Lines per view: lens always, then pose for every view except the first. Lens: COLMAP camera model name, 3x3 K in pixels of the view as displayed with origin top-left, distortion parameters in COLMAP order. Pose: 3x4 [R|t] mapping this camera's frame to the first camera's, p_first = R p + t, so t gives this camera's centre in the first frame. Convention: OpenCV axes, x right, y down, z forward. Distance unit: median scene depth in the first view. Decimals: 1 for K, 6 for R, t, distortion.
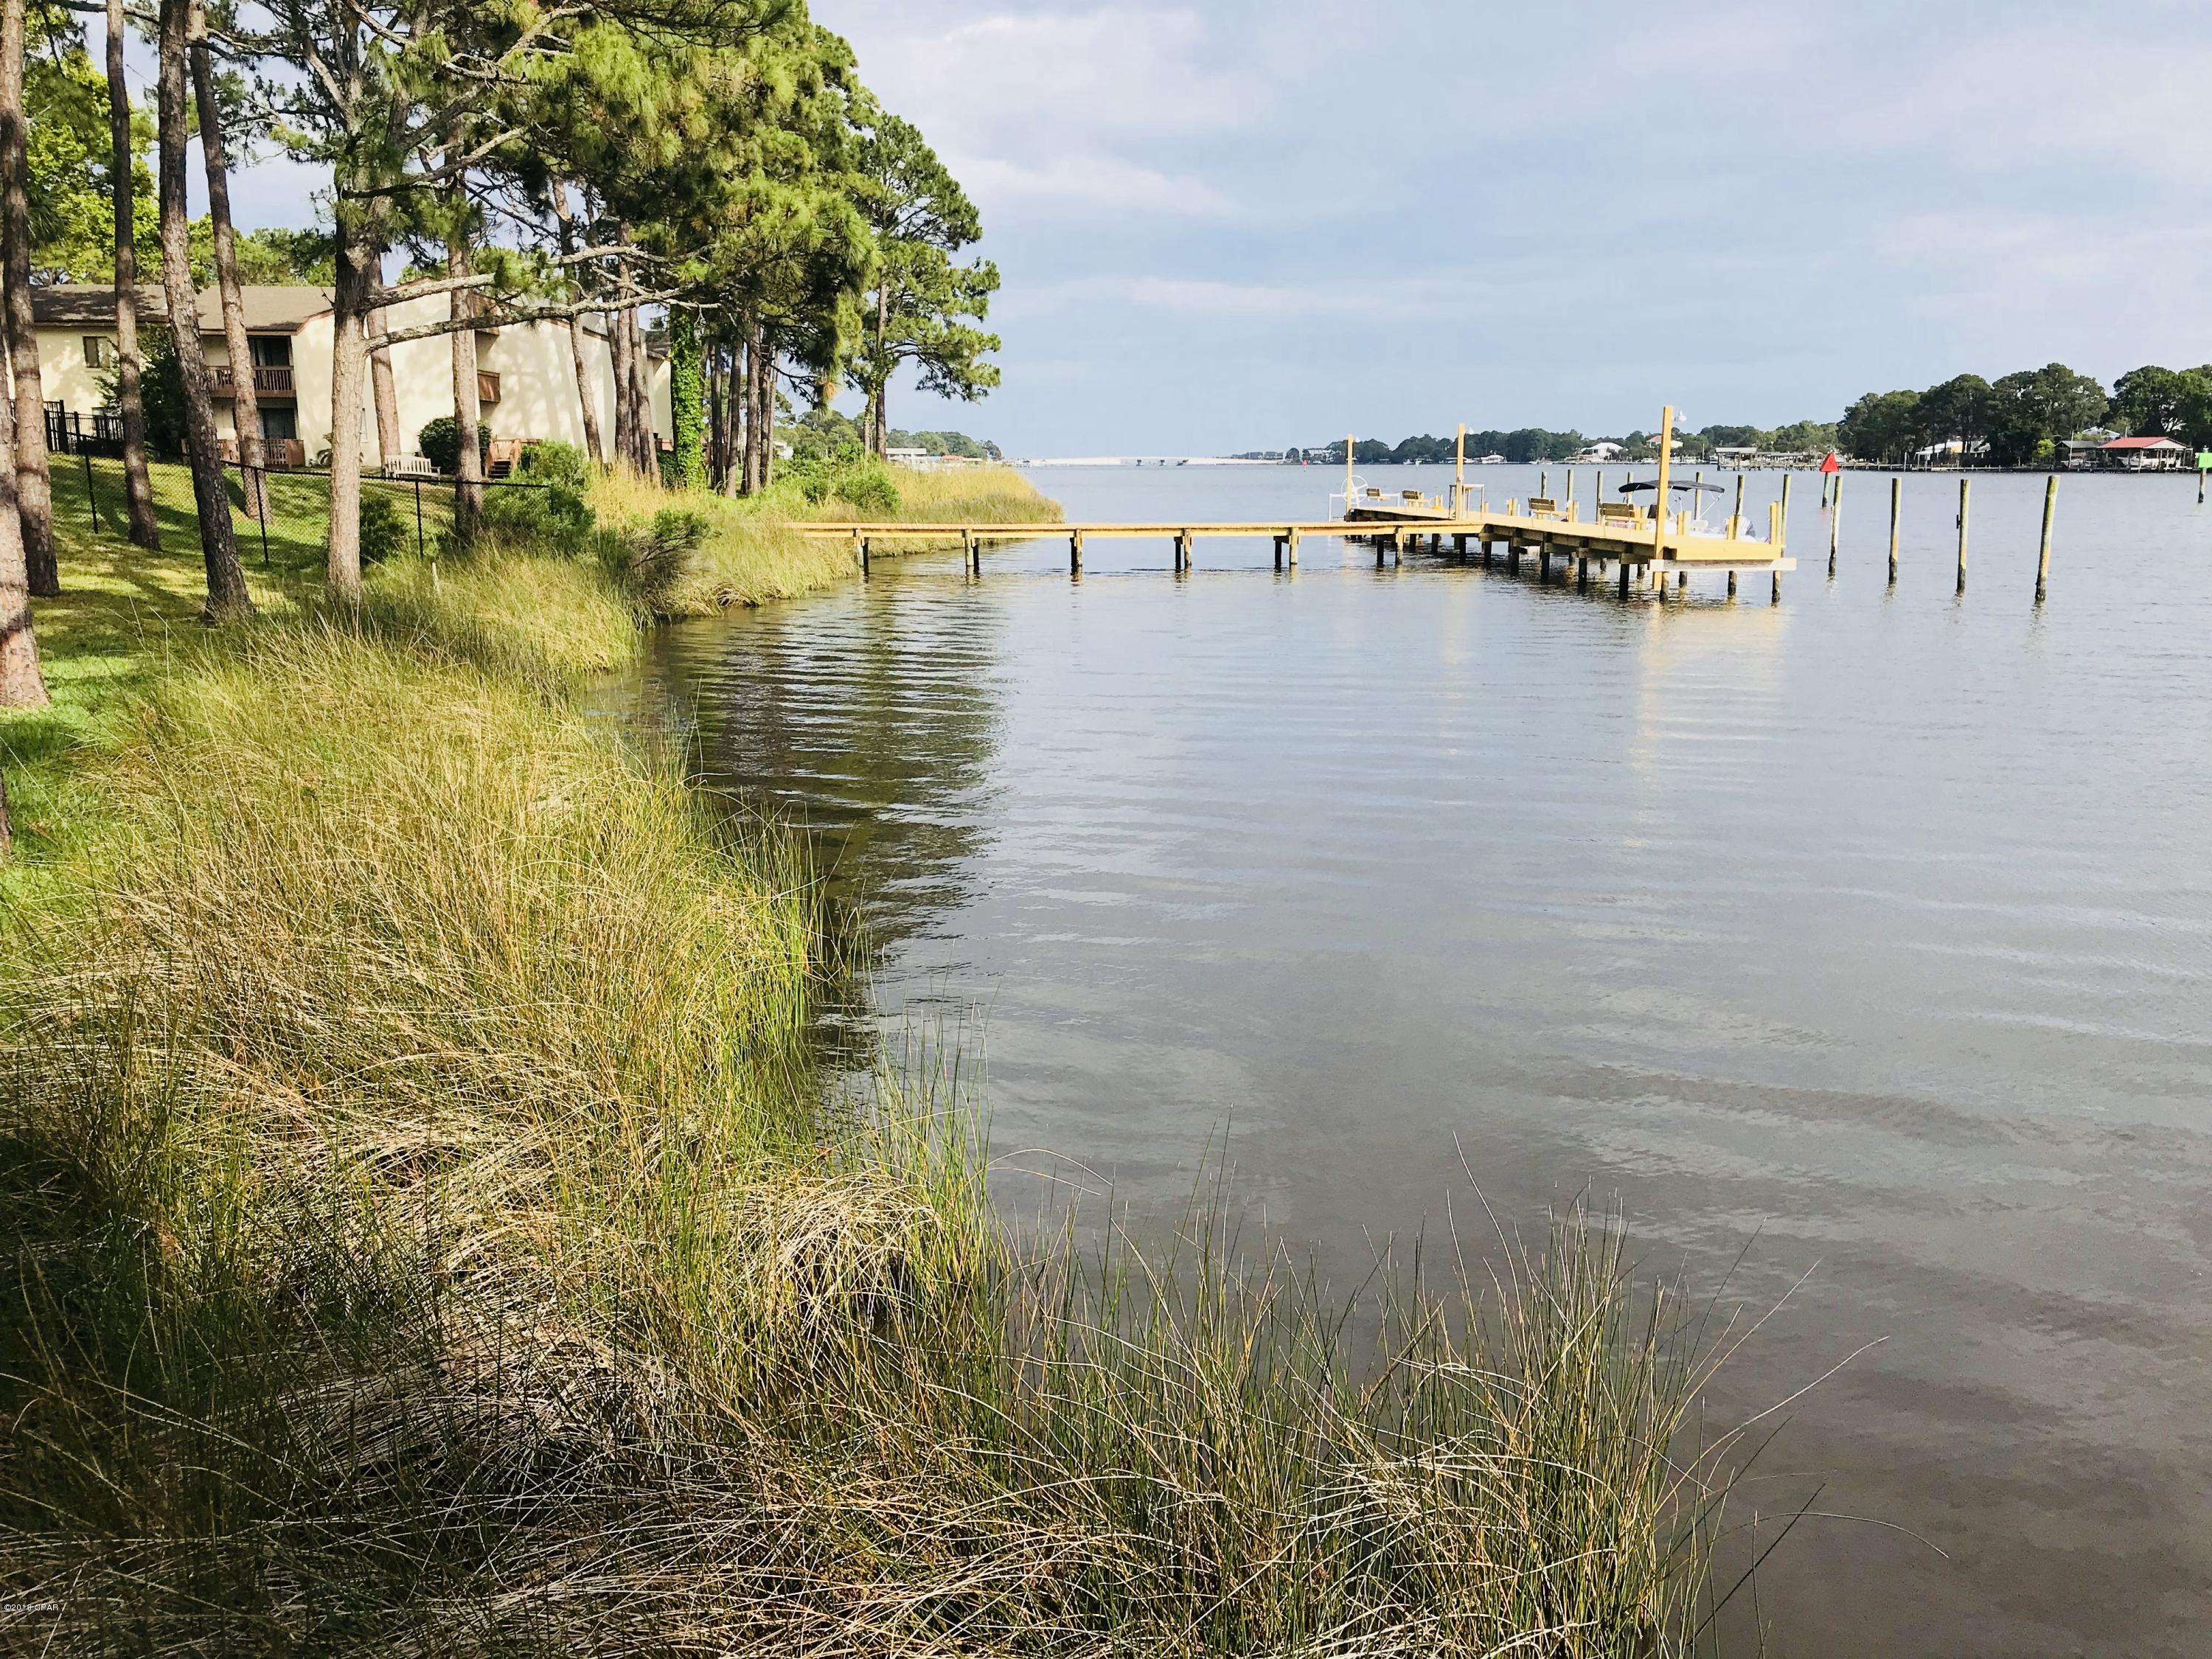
lens RADIAL K [[1807.2, 0, 1118.6], [0, 1807.2, 828.1], [0, 0, 1]] dist [0.013682, -0.005474]
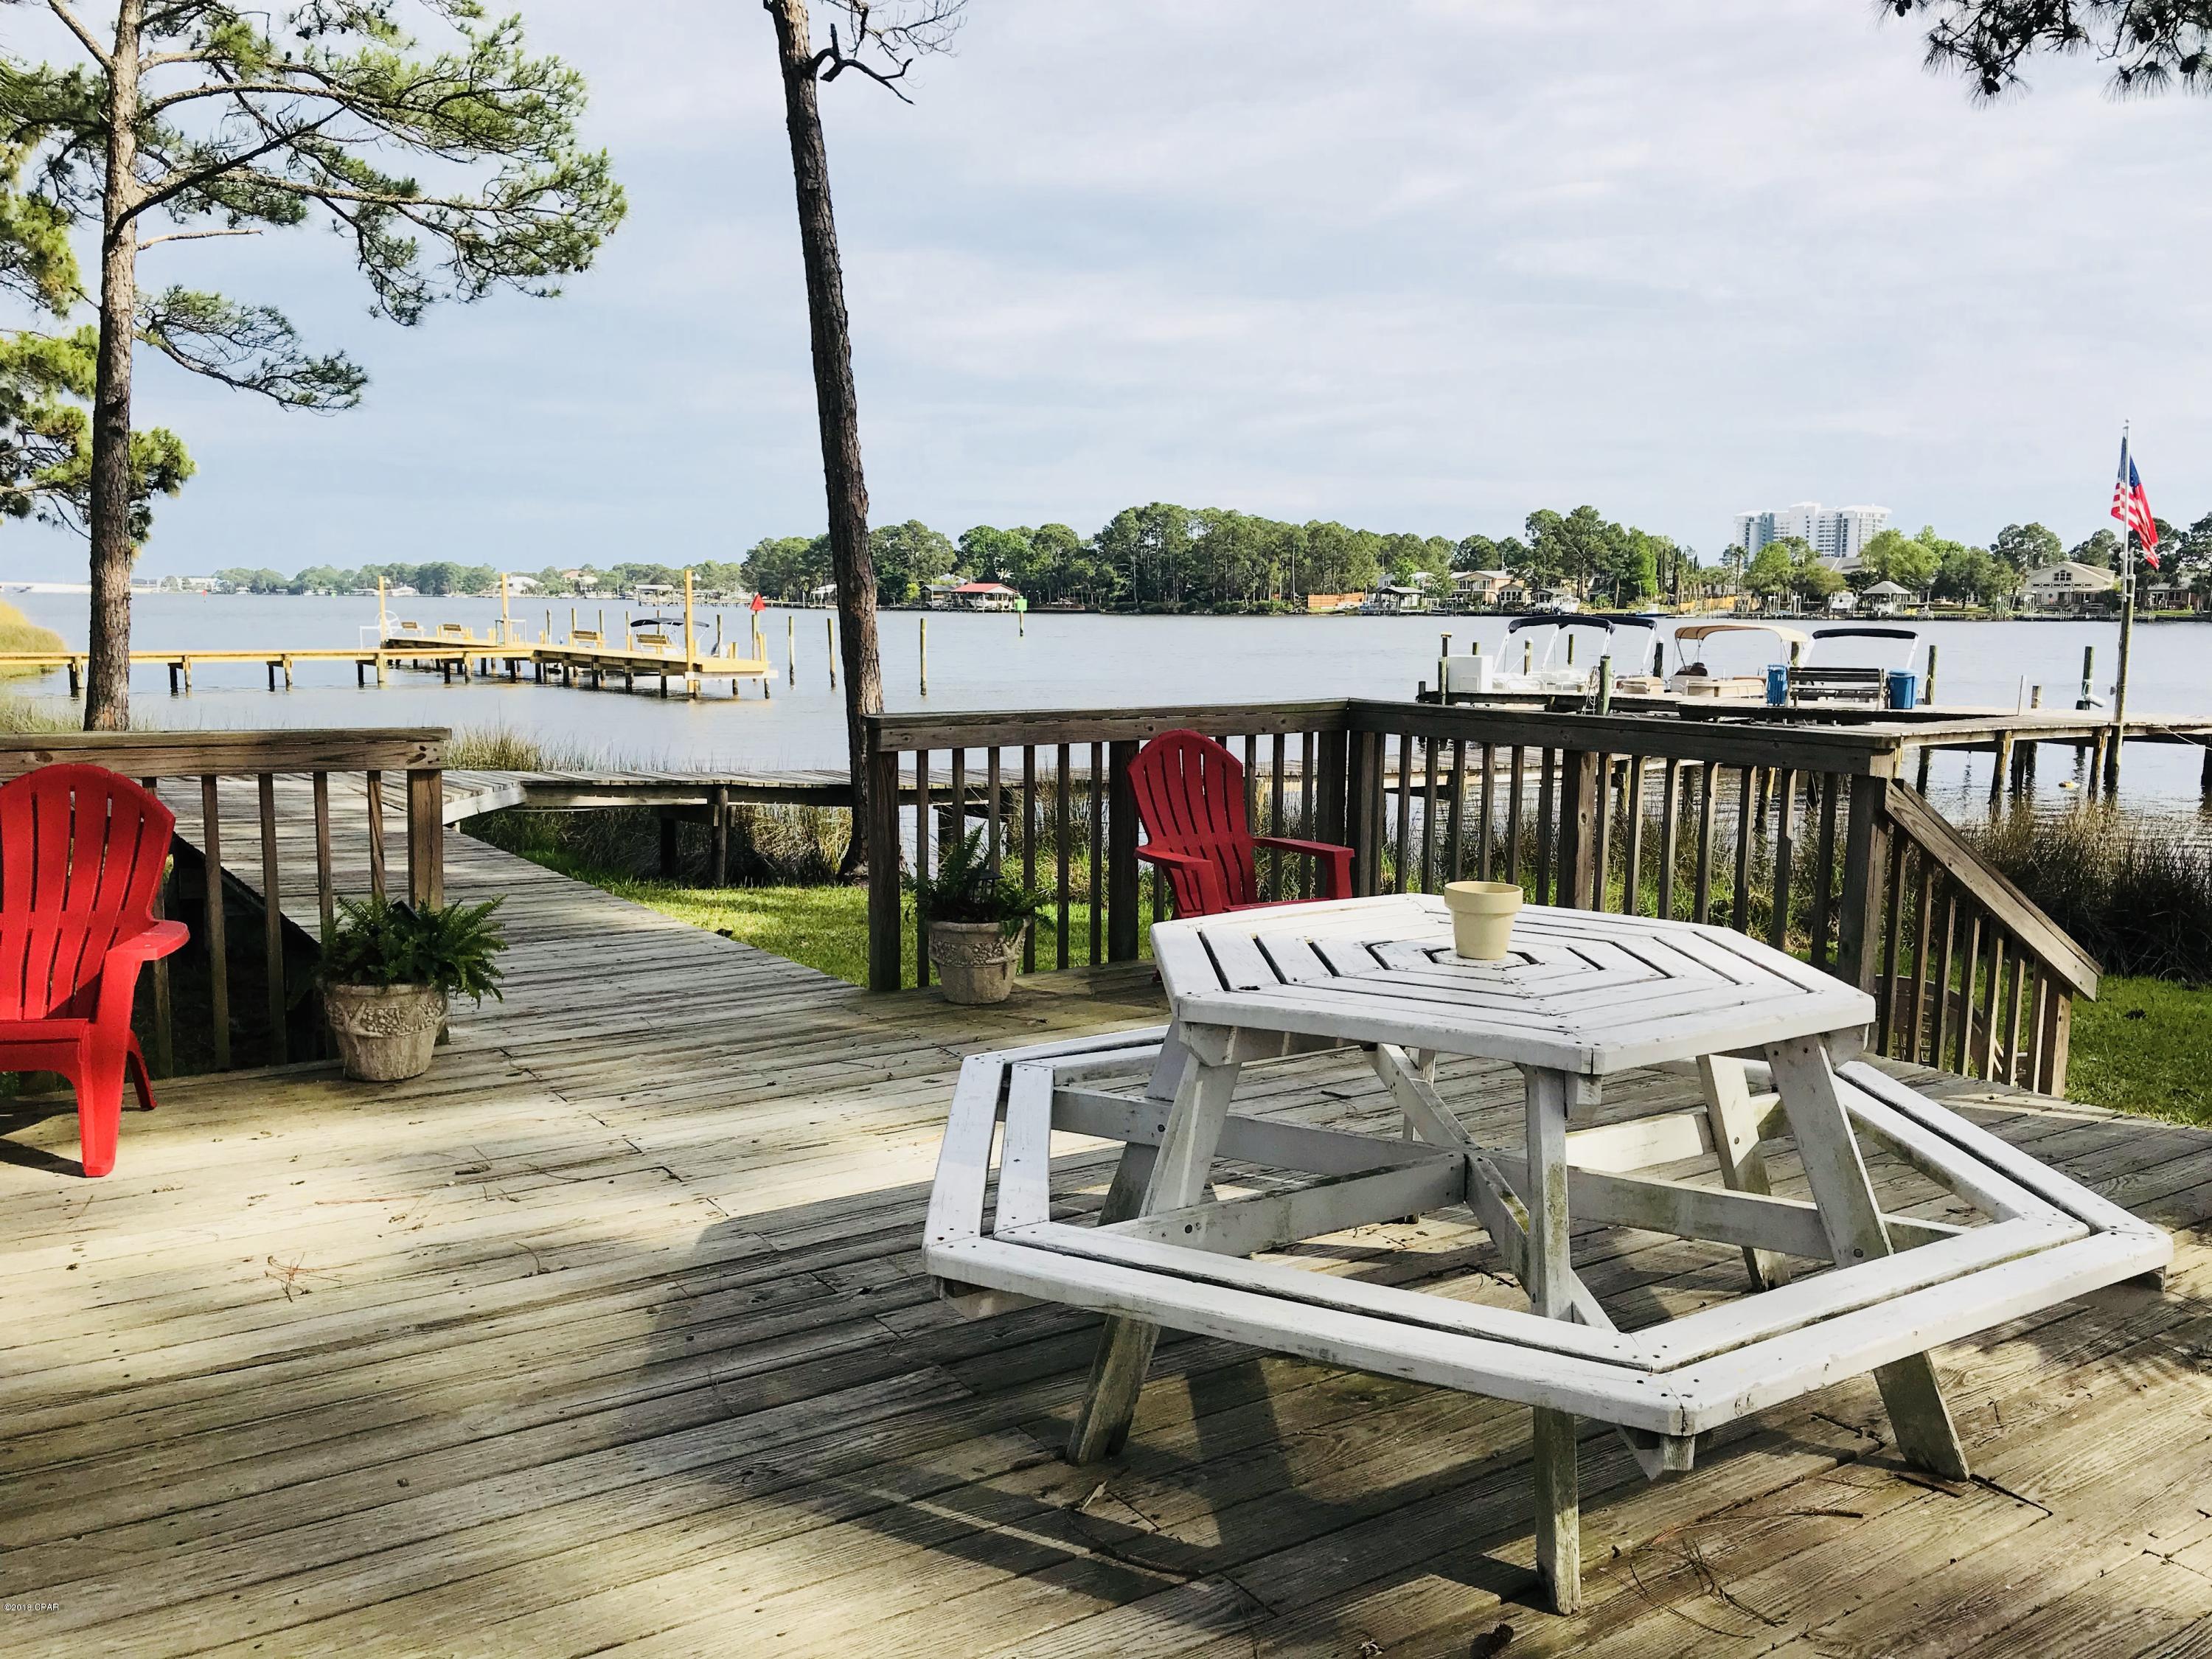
lens RADIAL K [[1807.2, 0, 1118.6], [0, 1807.2, 828.1], [0, 0, 1]] dist [0.013682, -0.005474]
pose [[0.838136, -0.058942, 0.542268, -0.150333], [0.097865, 0.994262, -0.043190, 0.052848], [-0.536611, 0.089268, 0.839095, -0.285804]]
